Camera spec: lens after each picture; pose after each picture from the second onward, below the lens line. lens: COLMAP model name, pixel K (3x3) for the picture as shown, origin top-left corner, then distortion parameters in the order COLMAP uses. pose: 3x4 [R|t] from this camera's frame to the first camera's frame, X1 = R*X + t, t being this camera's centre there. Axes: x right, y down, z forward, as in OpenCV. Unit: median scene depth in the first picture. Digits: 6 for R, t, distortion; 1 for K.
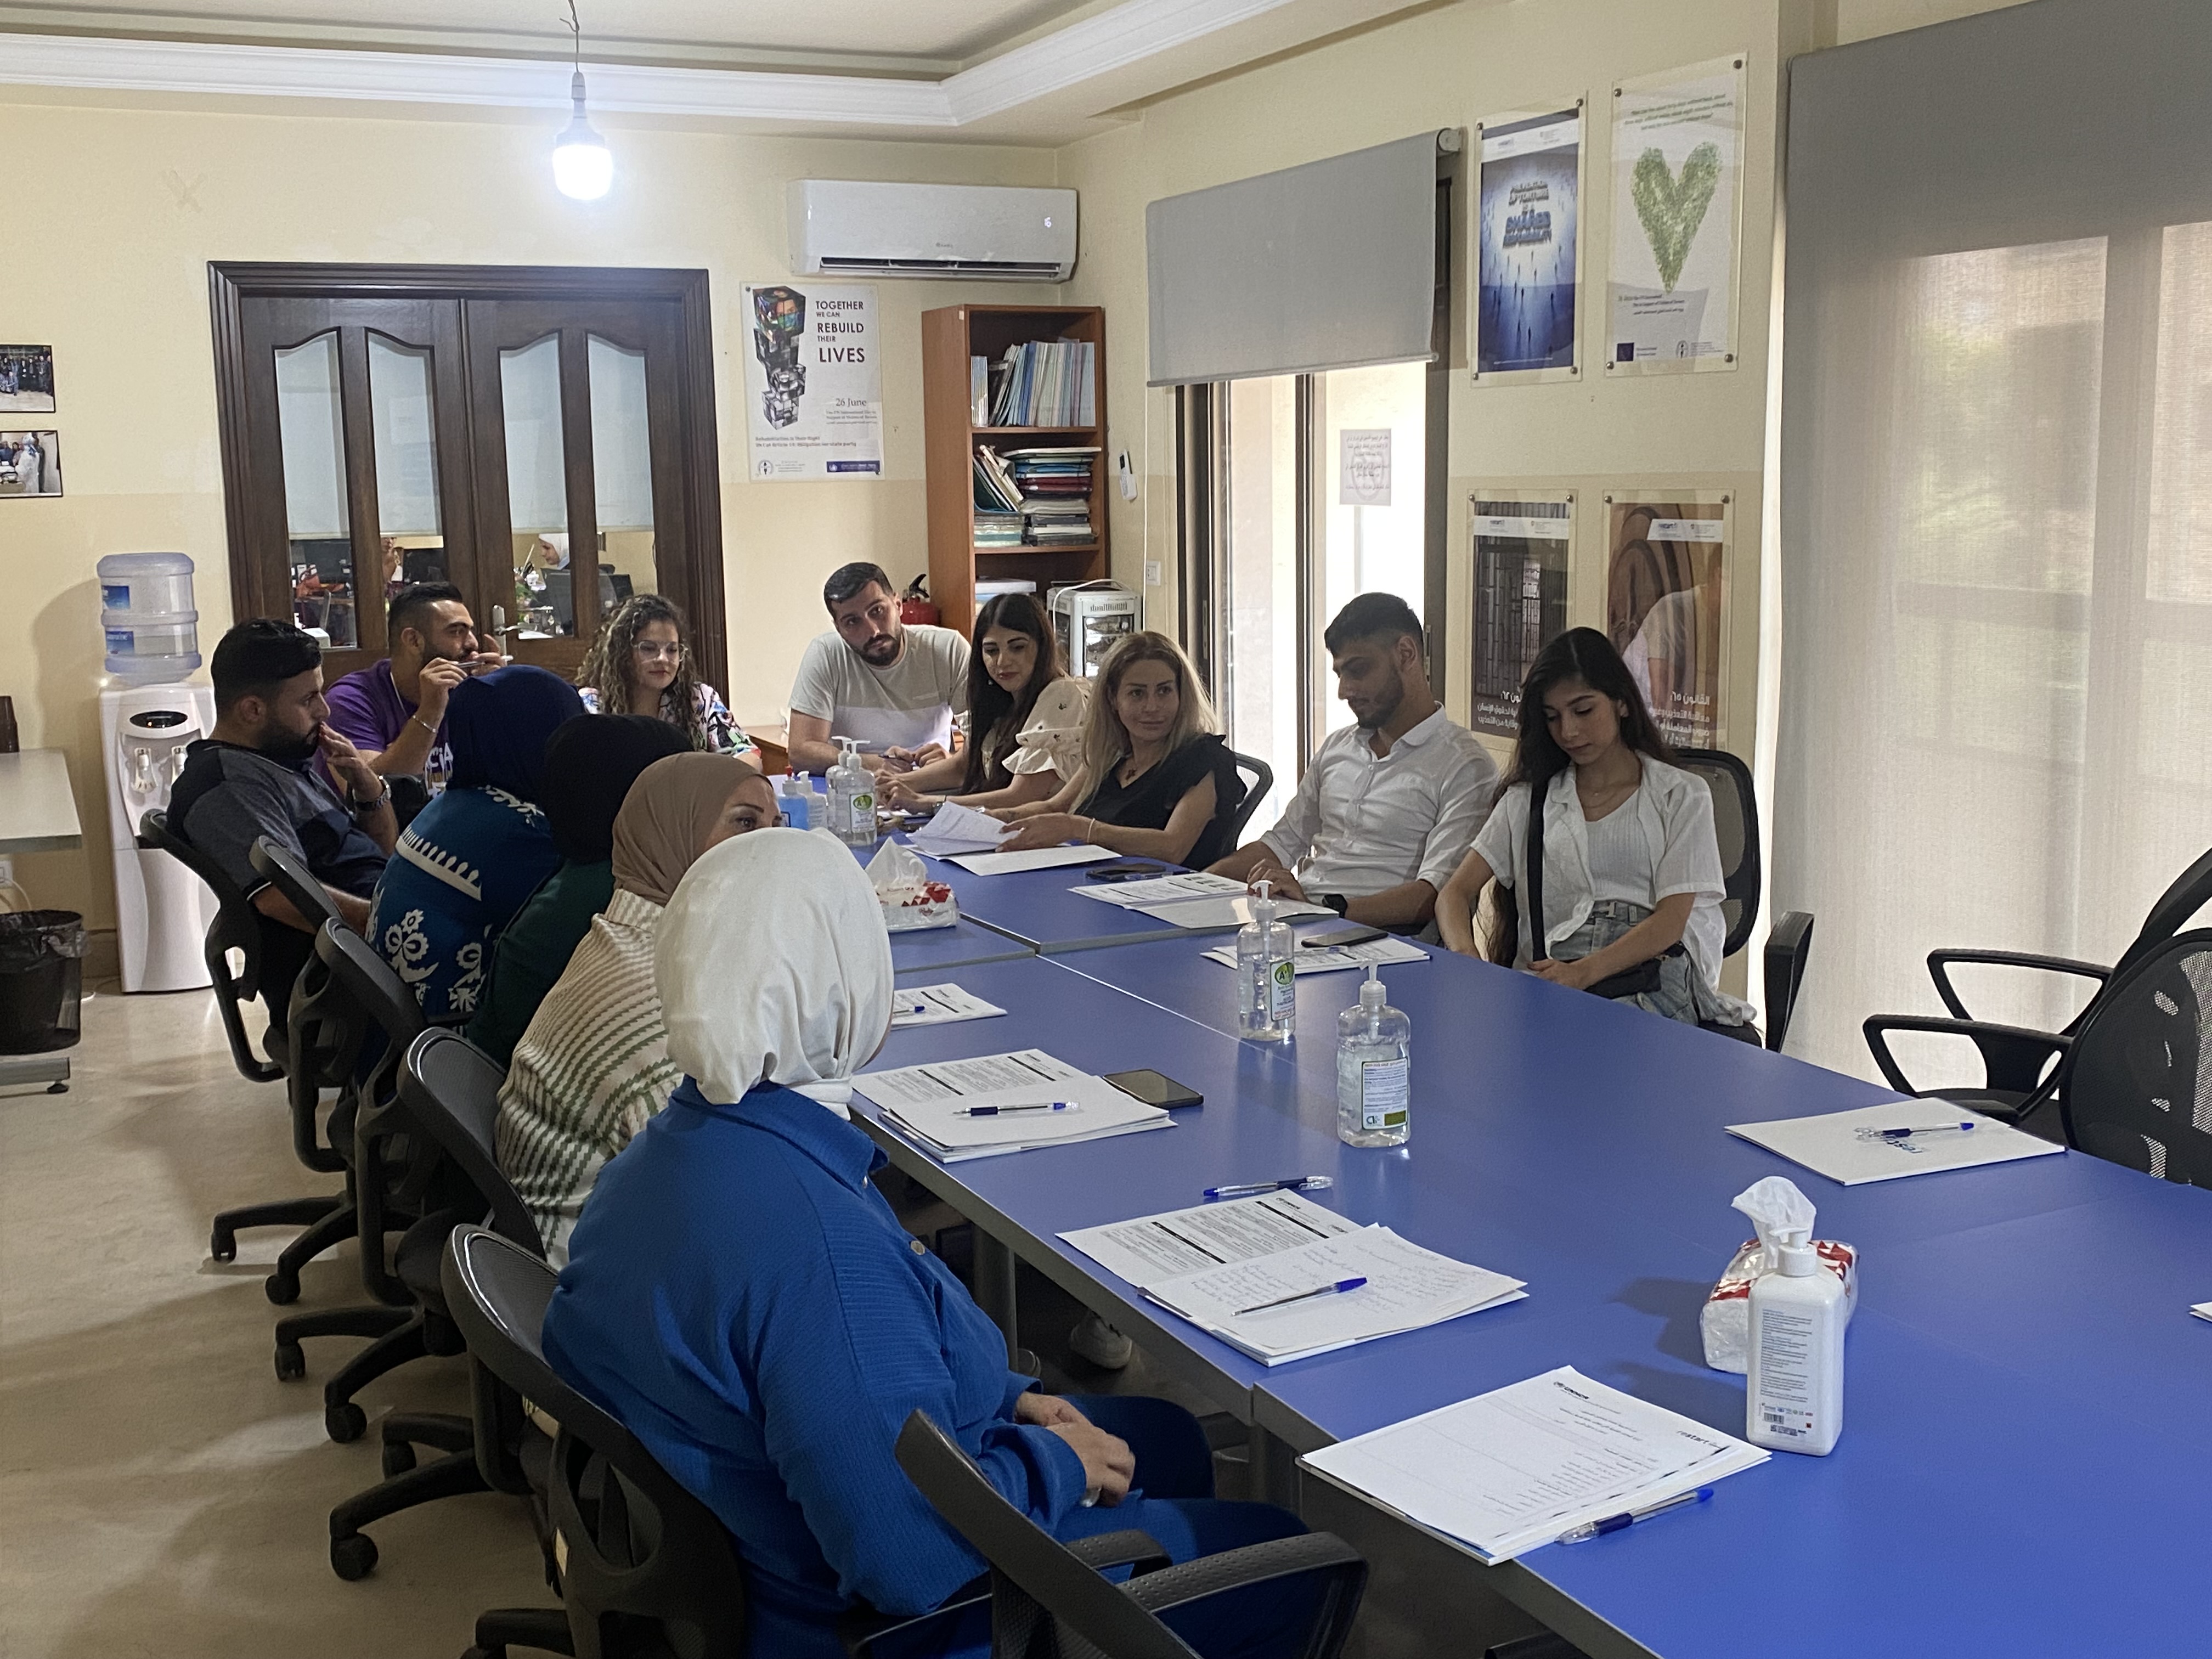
lens RADIAL K [[2401.1, 0, 1106.0], [0, 2401.1, 829.5], [0, 0, 1]] dist [0.203480, -0.362246]
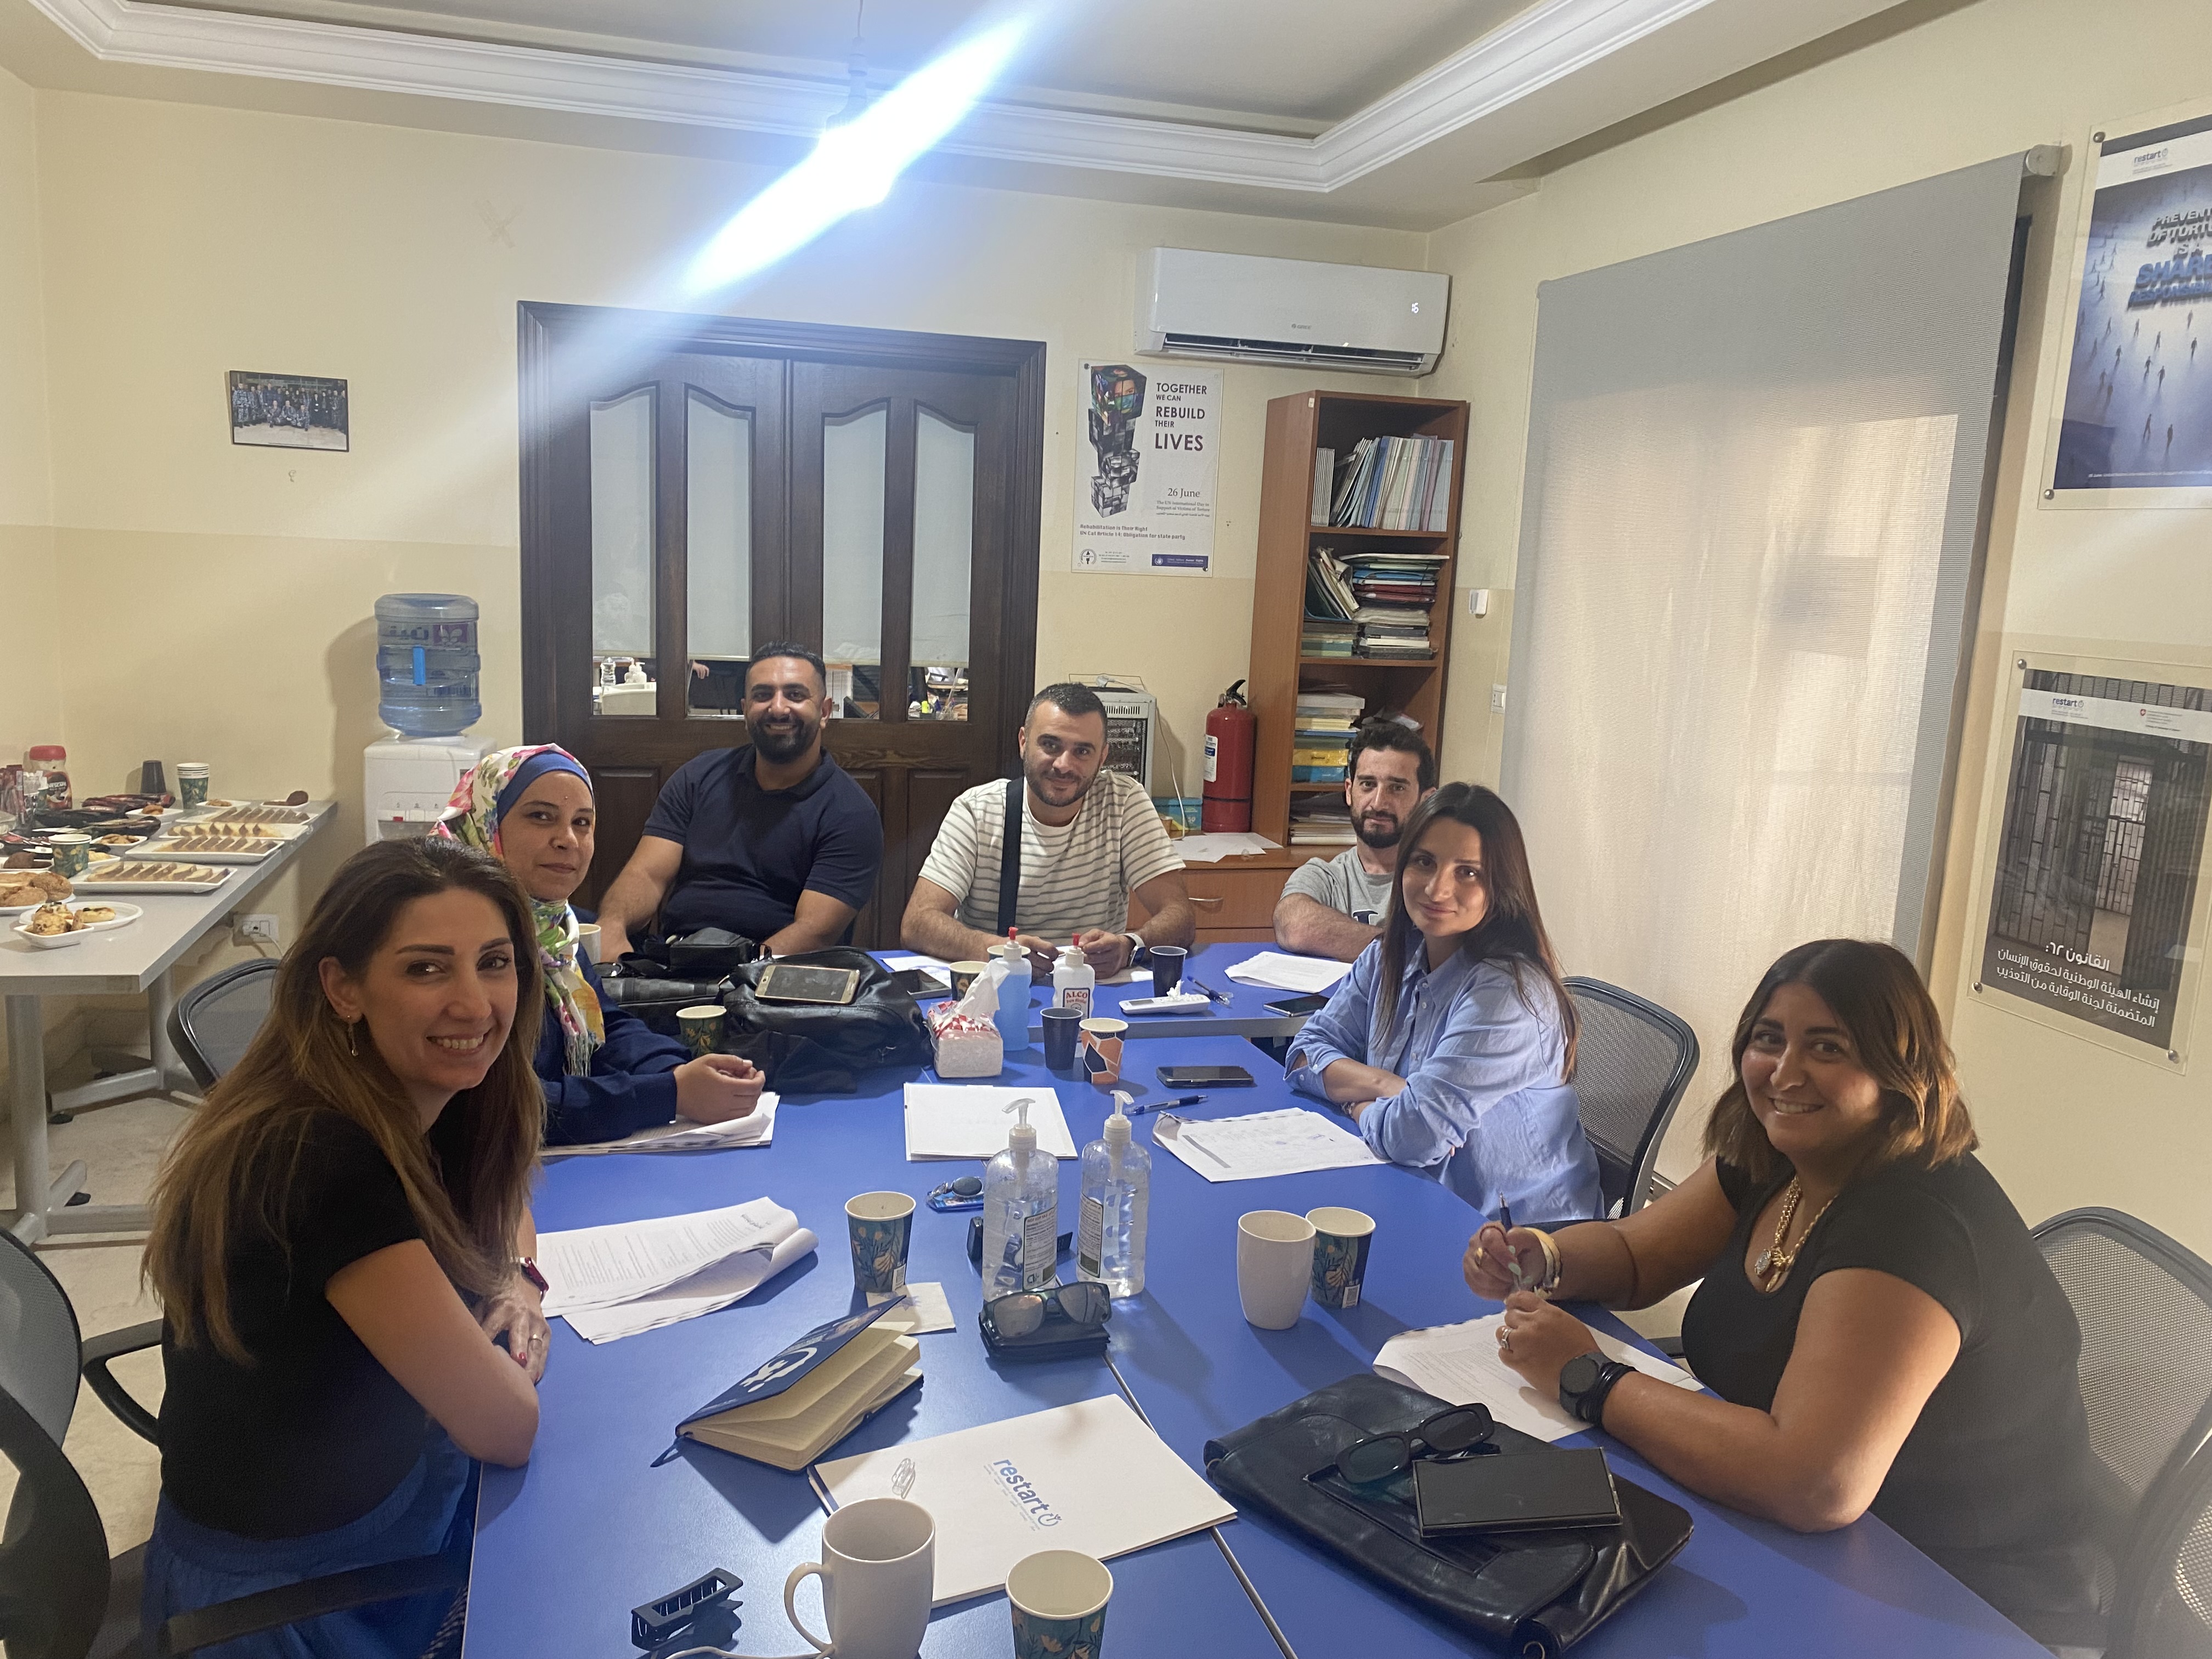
lens RADIAL K [[1686.5, 0, 1106.0], [0, 1686.5, 829.5], [0, 0, 1]] dist [0.175719, -0.146996]
pose [[0.984781, 0.089069, -0.149242, -0.025055], [-0.086774, 0.995989, 0.021830, -0.058367], [0.150588, -0.008548, 0.988560, 0.344402]]
